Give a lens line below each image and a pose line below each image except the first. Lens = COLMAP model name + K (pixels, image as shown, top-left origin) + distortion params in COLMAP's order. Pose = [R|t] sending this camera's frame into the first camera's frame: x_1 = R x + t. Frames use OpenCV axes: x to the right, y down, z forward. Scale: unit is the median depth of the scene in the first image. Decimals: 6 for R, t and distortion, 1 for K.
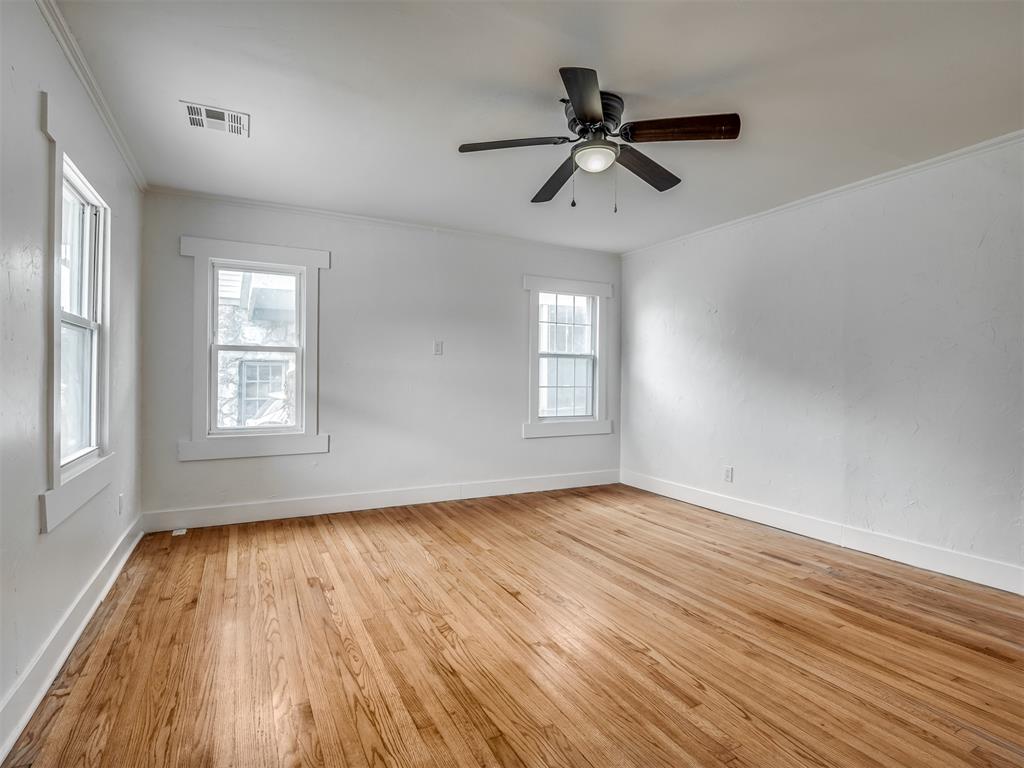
lens RADIAL K [[522.0, 0, 505.6], [0, 522.0, 378.3], [0, 0, 1]] dist [0.002829, 0.000343]
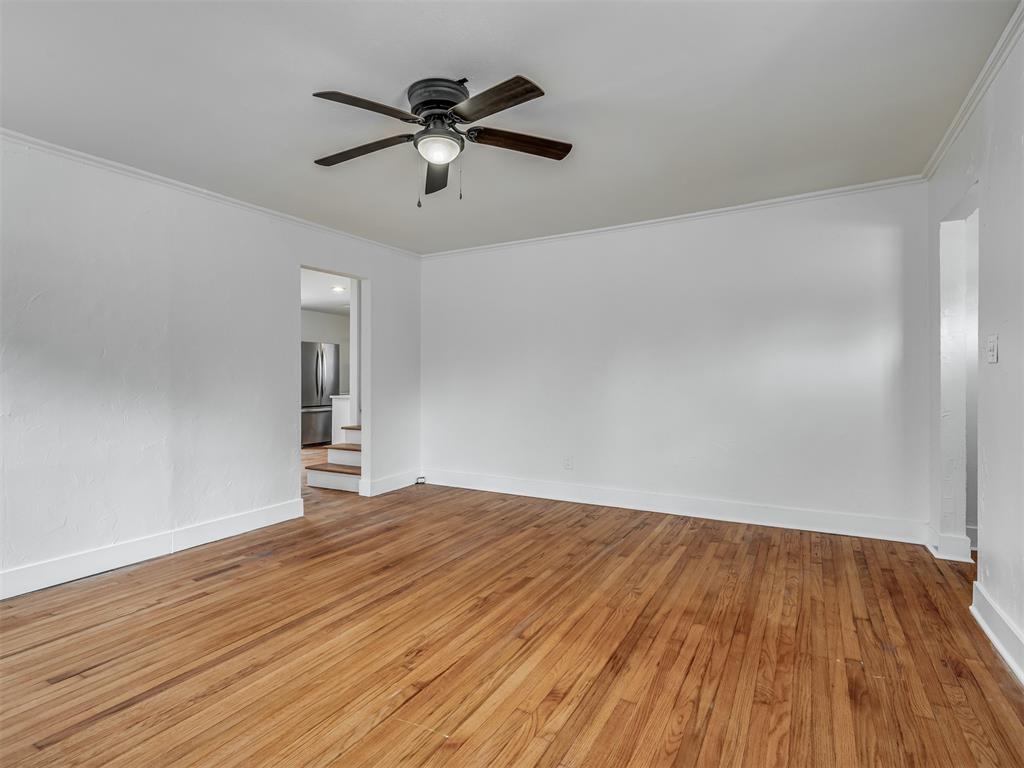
lens RADIAL K [[522.0, 0, 504.7], [0, 522.0, 381.0], [0, 0, 1]] dist [0.002829, 0.000343]
pose [[-0.540992, -0.003820, 0.841019, -0.711072], [0.005026, 0.999957, 0.007775, 0.000025], [-0.841013, 0.008433, -0.540950, 1.440524]]
